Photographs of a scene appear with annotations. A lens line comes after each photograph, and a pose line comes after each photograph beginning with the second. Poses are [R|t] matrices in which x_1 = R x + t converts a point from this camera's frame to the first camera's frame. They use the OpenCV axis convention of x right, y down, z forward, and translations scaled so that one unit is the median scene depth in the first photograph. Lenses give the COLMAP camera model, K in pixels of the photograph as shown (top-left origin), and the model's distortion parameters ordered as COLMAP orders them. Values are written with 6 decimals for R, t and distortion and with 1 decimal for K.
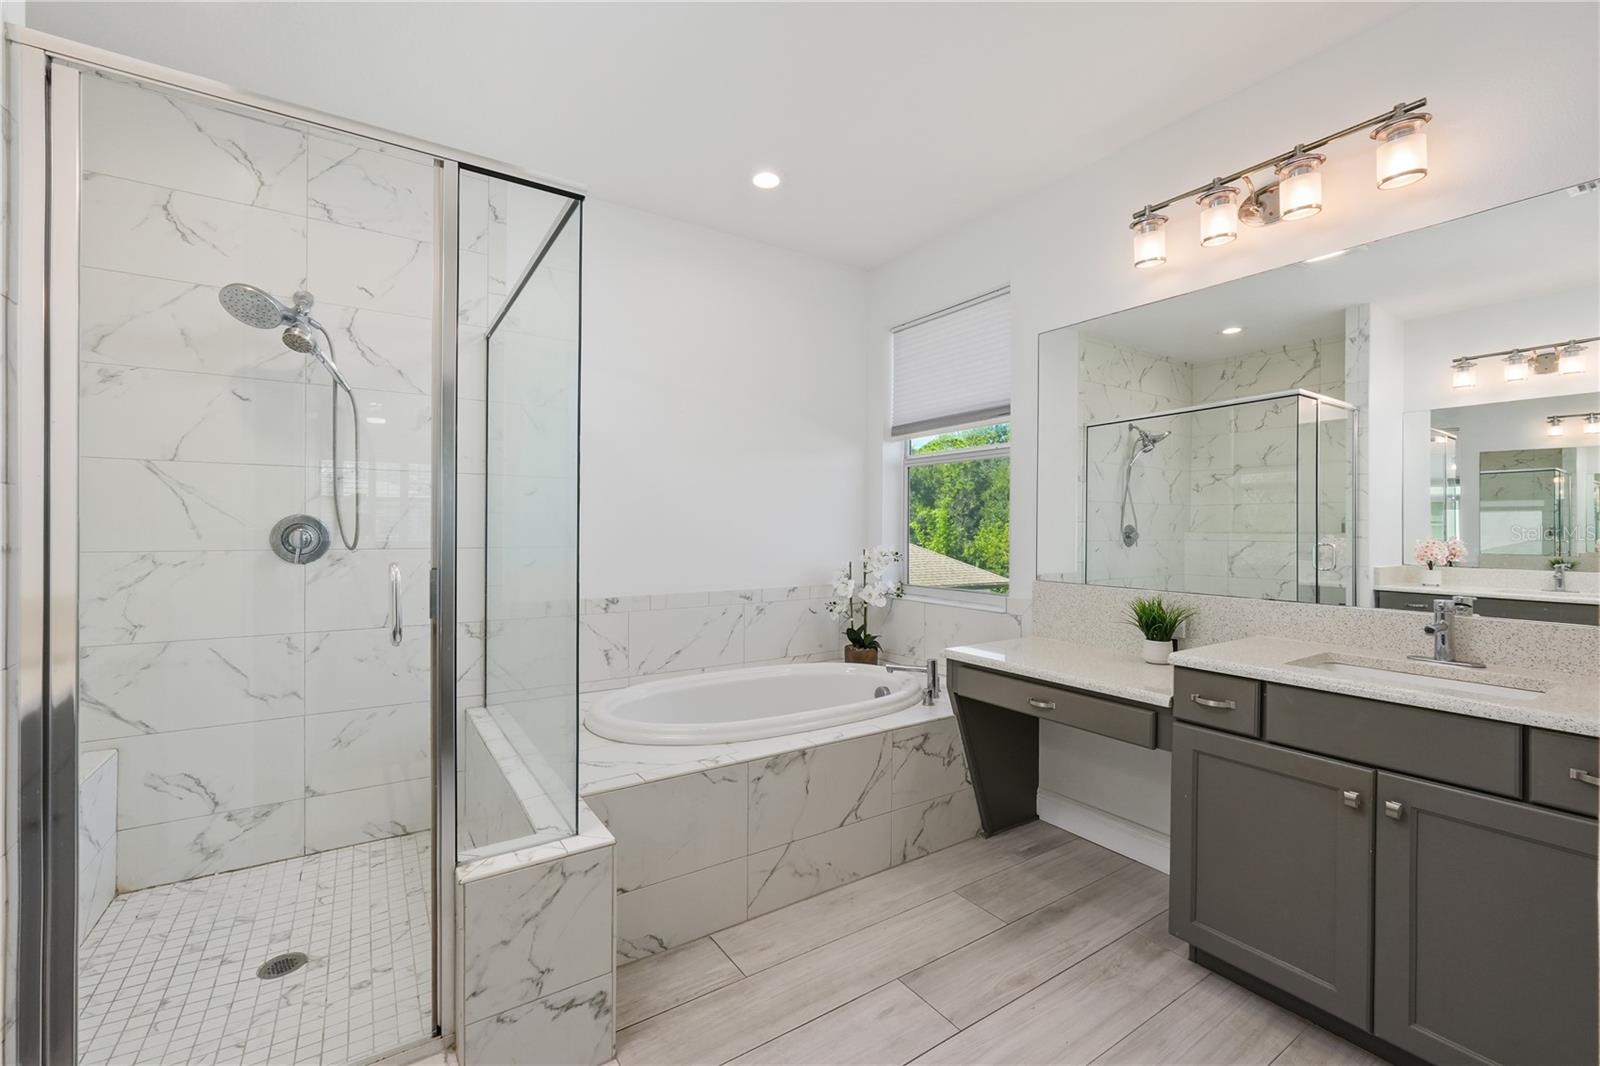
lens RADIAL K [[676.4, 0, 803.2], [0, 676.4, 532.0], [0, 0, 1]] dist [-0.004857, 0.002603]
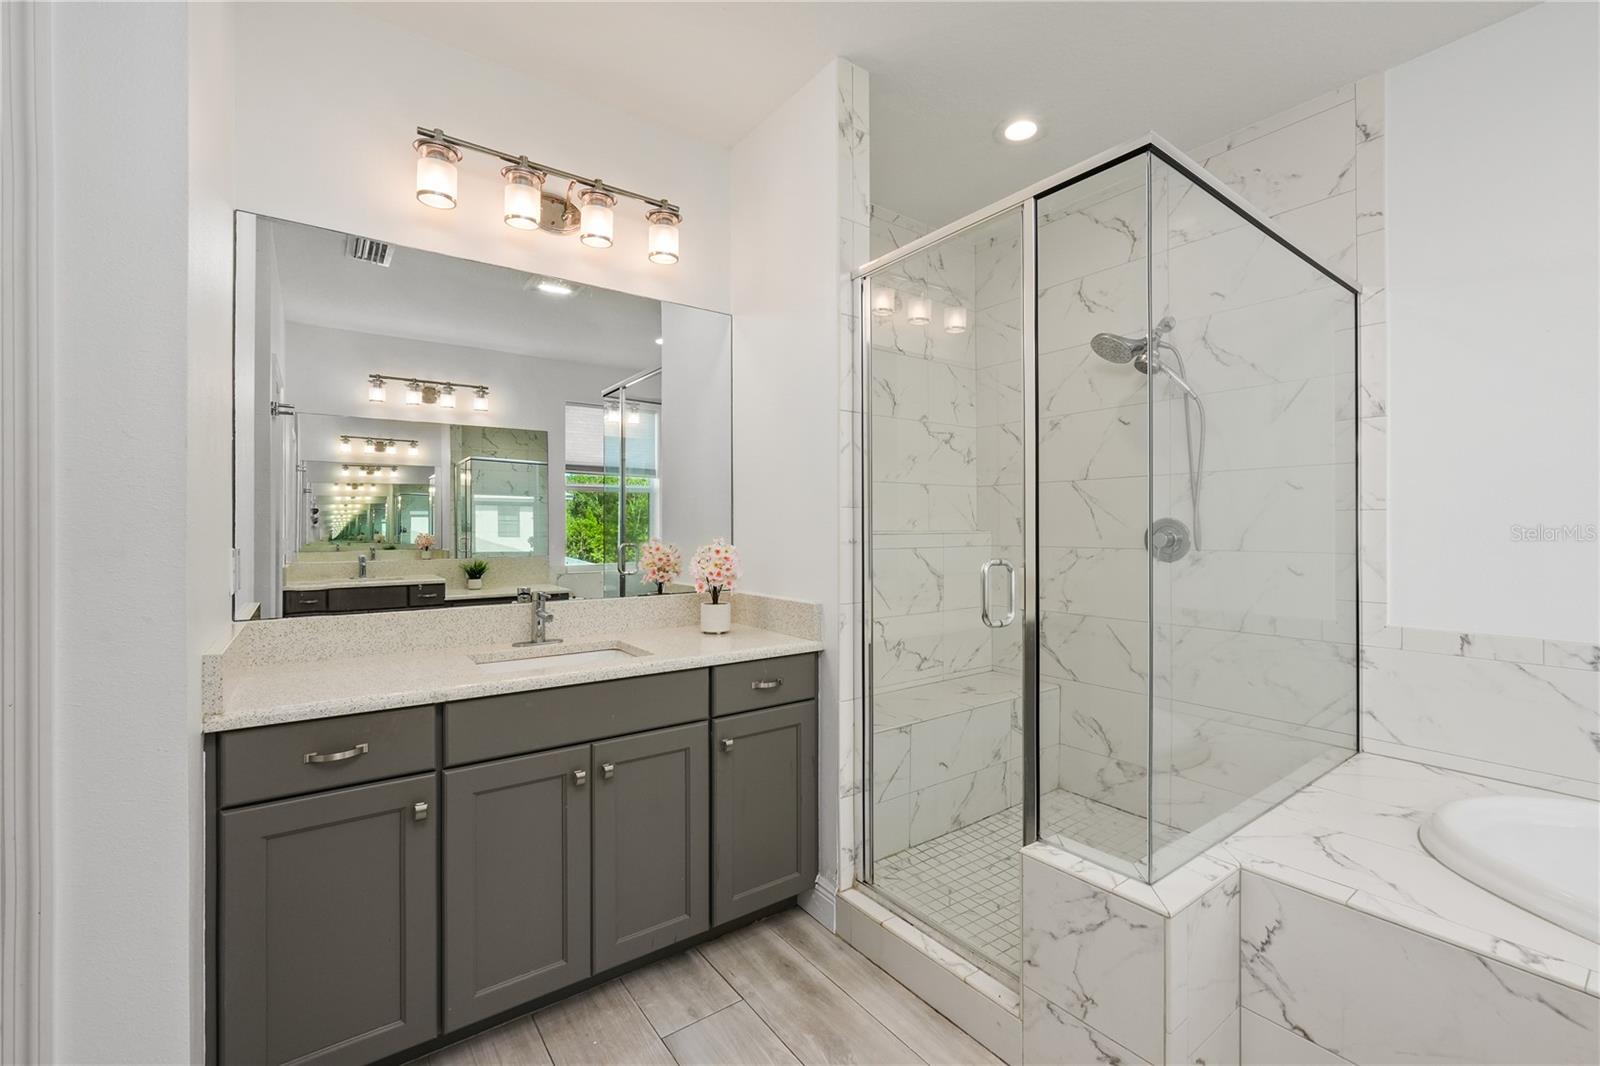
lens RADIAL K [[676.4, 0, 802.0], [0, 676.4, 529.8], [0, 0, 1]] dist [-0.004857, 0.002603]
pose [[0.049524, -0.003523, -0.998767, 0.372479], [-0.003201, 0.999988, -0.003686, -0.000247], [0.998768, 0.003379, 0.049512, 0.377515]]
